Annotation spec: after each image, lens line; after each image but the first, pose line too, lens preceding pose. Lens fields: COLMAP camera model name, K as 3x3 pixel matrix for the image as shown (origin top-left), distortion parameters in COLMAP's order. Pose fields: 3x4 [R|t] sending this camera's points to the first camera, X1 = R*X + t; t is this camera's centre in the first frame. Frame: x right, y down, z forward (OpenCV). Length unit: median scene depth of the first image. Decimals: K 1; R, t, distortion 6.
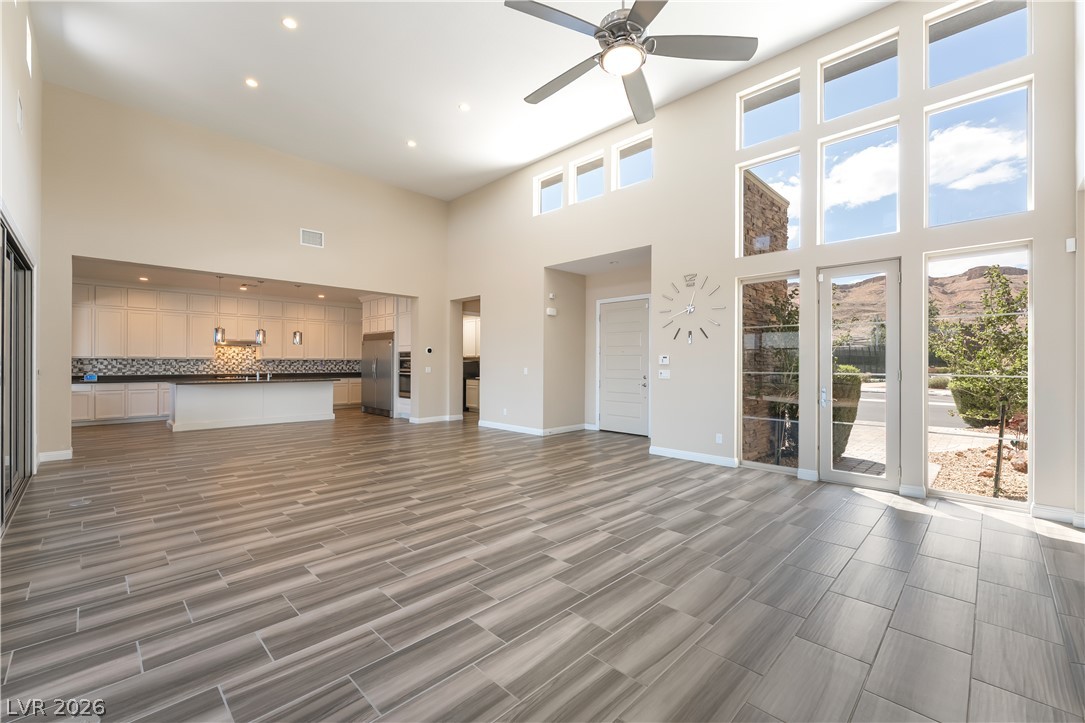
lens RADIAL K [[455.3, 0, 541.0], [0, 455.3, 362.4], [0, 0, 1]] dist [0.000848, -0.000212]
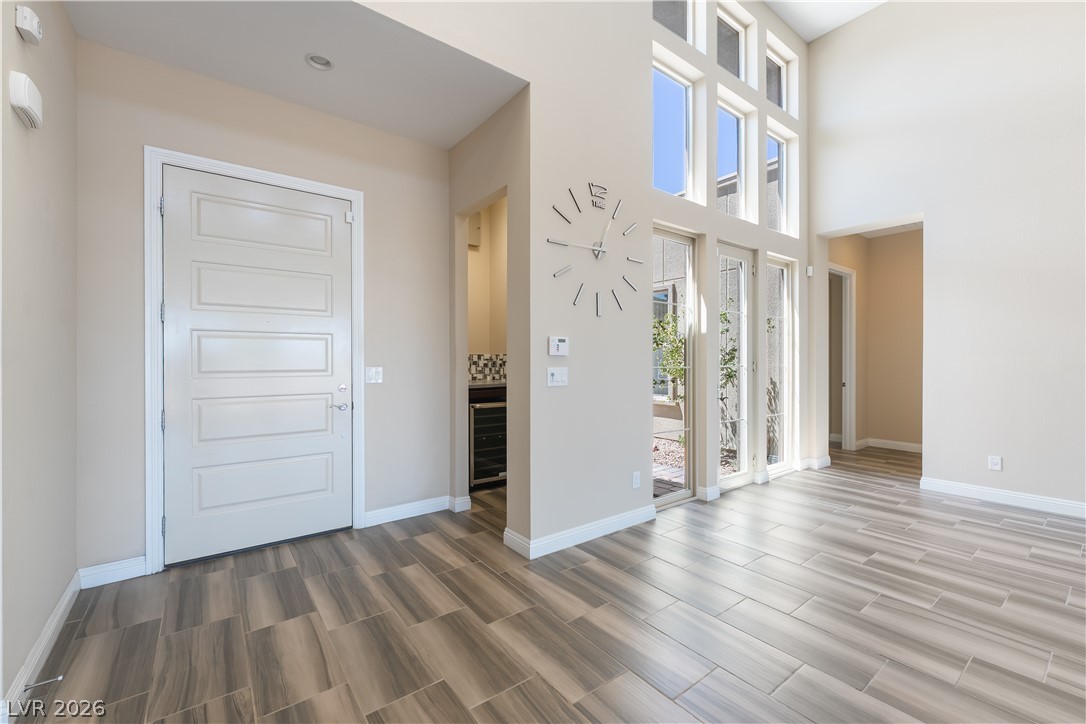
lens RADIAL K [[455.7, 0, 535.9], [0, 455.7, 358.2], [0, 0, 1]] dist [0.000848, -0.000212]
pose [[0.130180, -0.007138, 0.991465, -0.134034], [-0.003423, 0.999965, 0.007649, 0.002108], [-0.991485, -0.004390, 0.130151, 0.645083]]
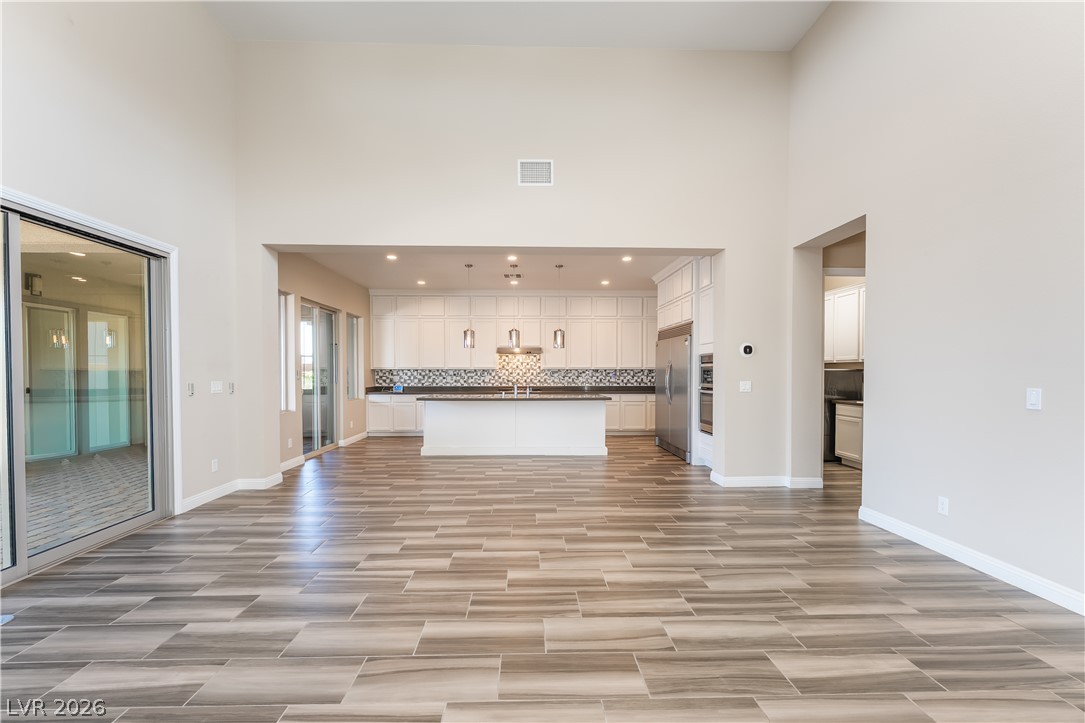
lens RADIAL K [[455.3, 0, 522.5], [0, 455.3, 395.1], [0, 0, 1]] dist [0.000848, -0.000212]
pose [[0.713850, 0.030499, -0.699634, -0.062108], [0.004803, 0.998814, 0.048442, 0.000246], [0.700282, -0.037940, 0.712857, 0.466580]]
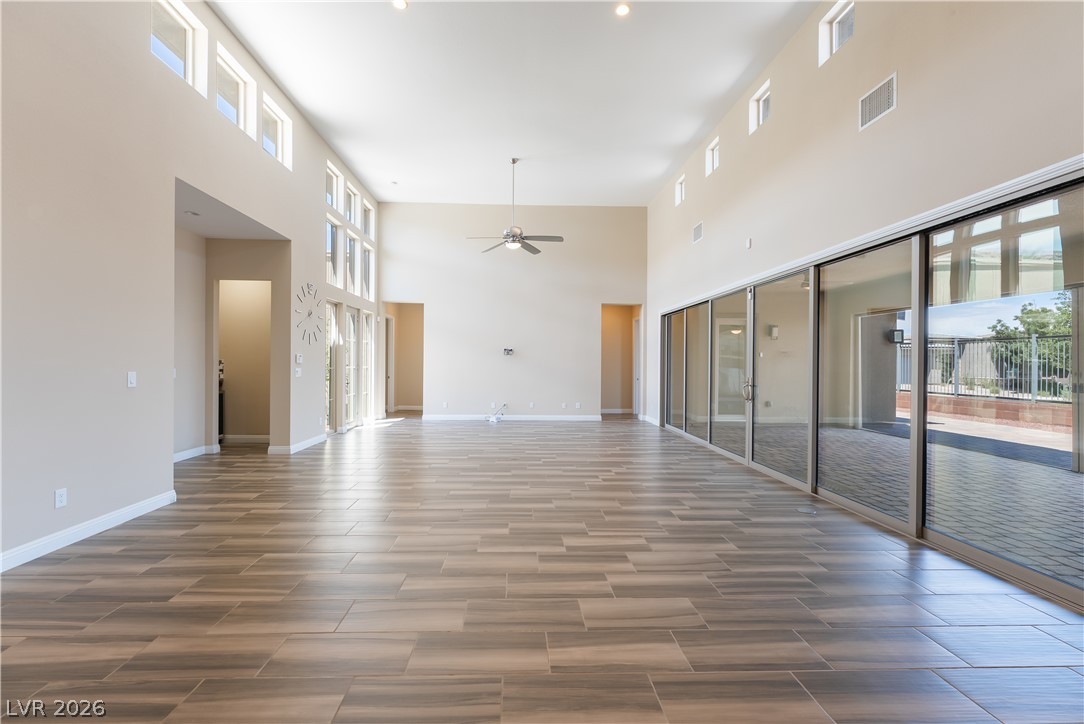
lens RADIAL K [[454.8, 0, 526.2], [0, 454.8, 367.9], [0, 0, 1]] dist [0.000848, -0.000212]
pose [[-0.725010, -0.014761, 0.688580, -0.544681], [-0.010830, 0.999891, 0.010032, 0.000042], [-0.688653, -0.000184, -0.725091, 0.933854]]
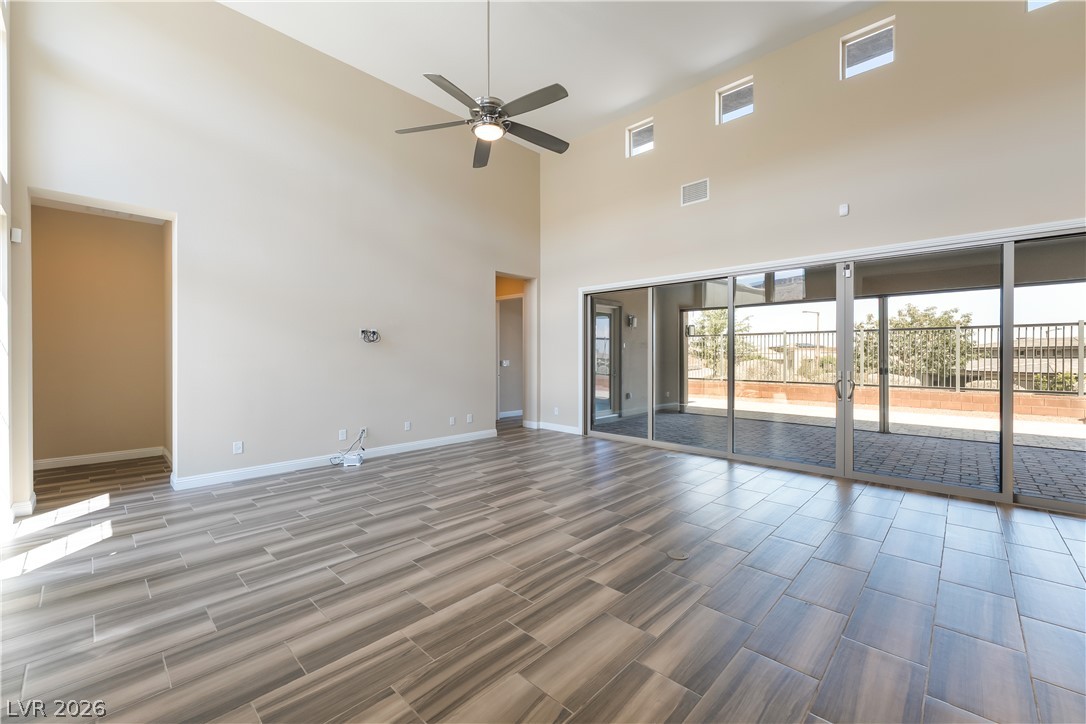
lens RADIAL K [[455.7, 0, 551.6], [0, 455.7, 355.2], [0, 0, 1]] dist [0.000848, -0.000212]
pose [[-0.999546, -0.006414, -0.029436, 0.011167], [-0.006422, 0.999979, 0.000169, -0.002008], [0.029434, 0.000358, -0.999567, 0.786621]]
